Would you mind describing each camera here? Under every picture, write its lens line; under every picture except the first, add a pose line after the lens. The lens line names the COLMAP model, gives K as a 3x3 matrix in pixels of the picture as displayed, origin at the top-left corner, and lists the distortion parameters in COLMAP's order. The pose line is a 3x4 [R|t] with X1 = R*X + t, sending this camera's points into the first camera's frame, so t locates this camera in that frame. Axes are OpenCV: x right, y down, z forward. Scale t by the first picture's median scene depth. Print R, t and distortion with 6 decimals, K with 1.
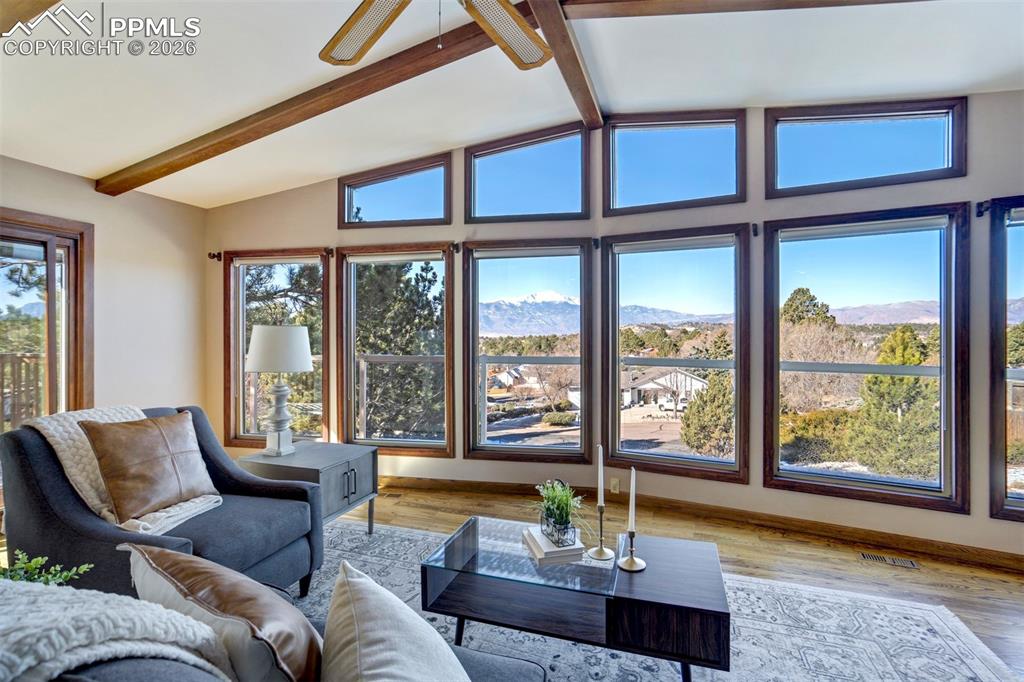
lens RADIAL K [[487.9, 0, 513.1], [0, 487.9, 333.3], [0, 0, 1]] dist [-0.002940, -0.000003]
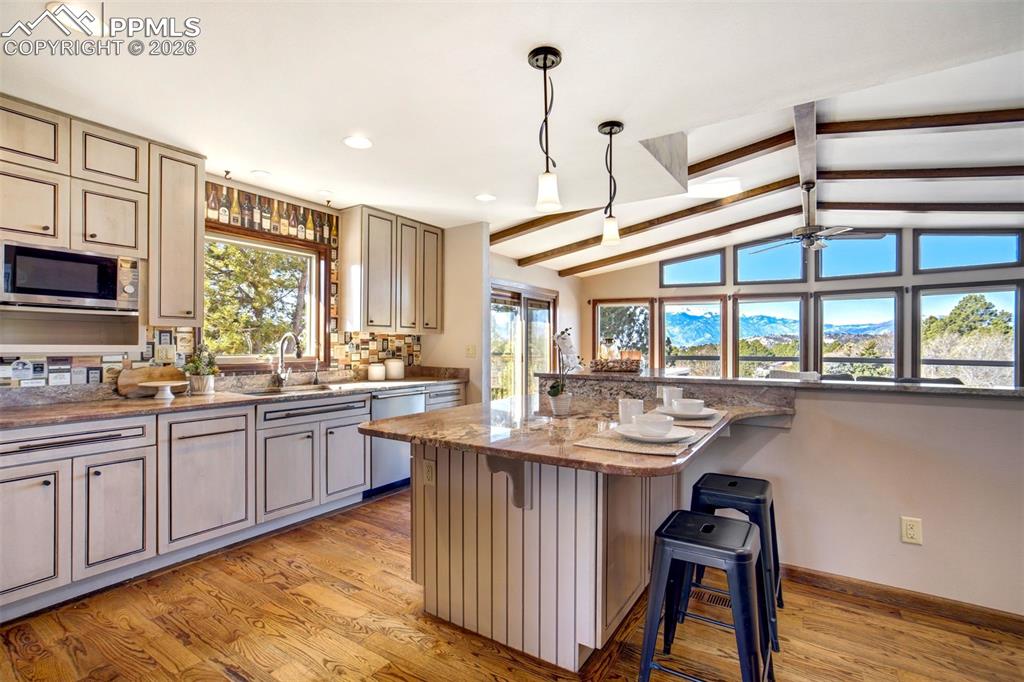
lens RADIAL K [[482.1, 0, 512.0], [0, 482.1, 341.0], [0, 0, 1]] dist [0.001122, 0.000431]
pose [[0.973423, 0.002375, -0.229004, -0.539416], [-0.004129, 0.999966, -0.007180, 0.014716], [0.228979, 0.007935, 0.973399, -1.116621]]
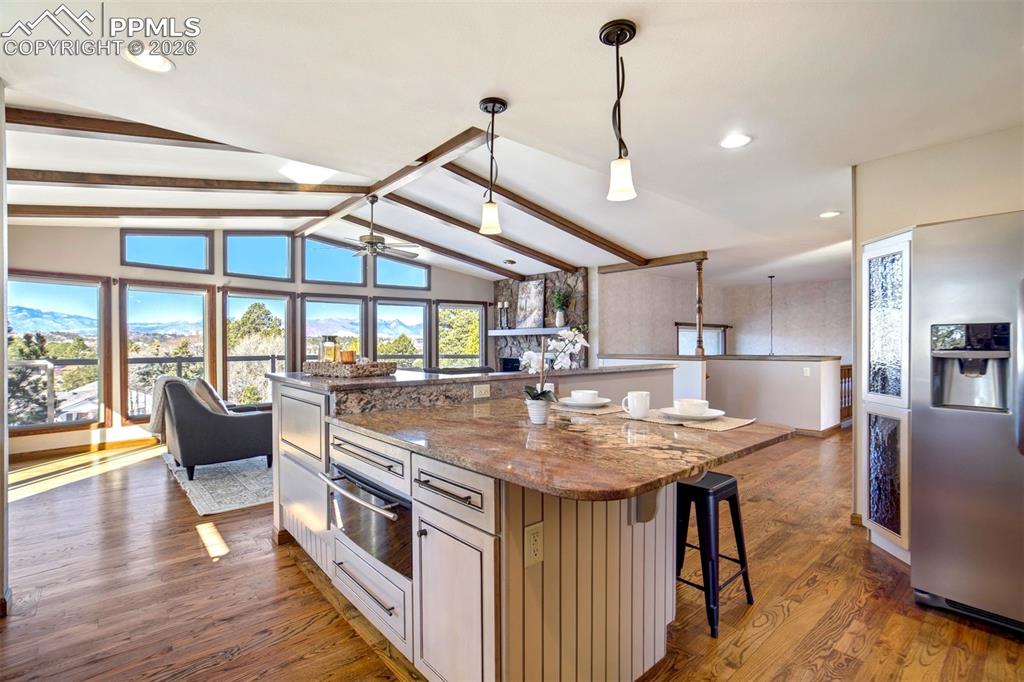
lens RADIAL K [[487.9, 0, 513.1], [0, 487.9, 333.3], [0, 0, 1]] dist [-0.002940, -0.000003]
pose [[0.504571, 0.020858, 0.863118, -1.095391], [0.000146, 0.999706, -0.024244, 0.017735], [-0.863370, 0.012359, 0.504420, -0.753361]]
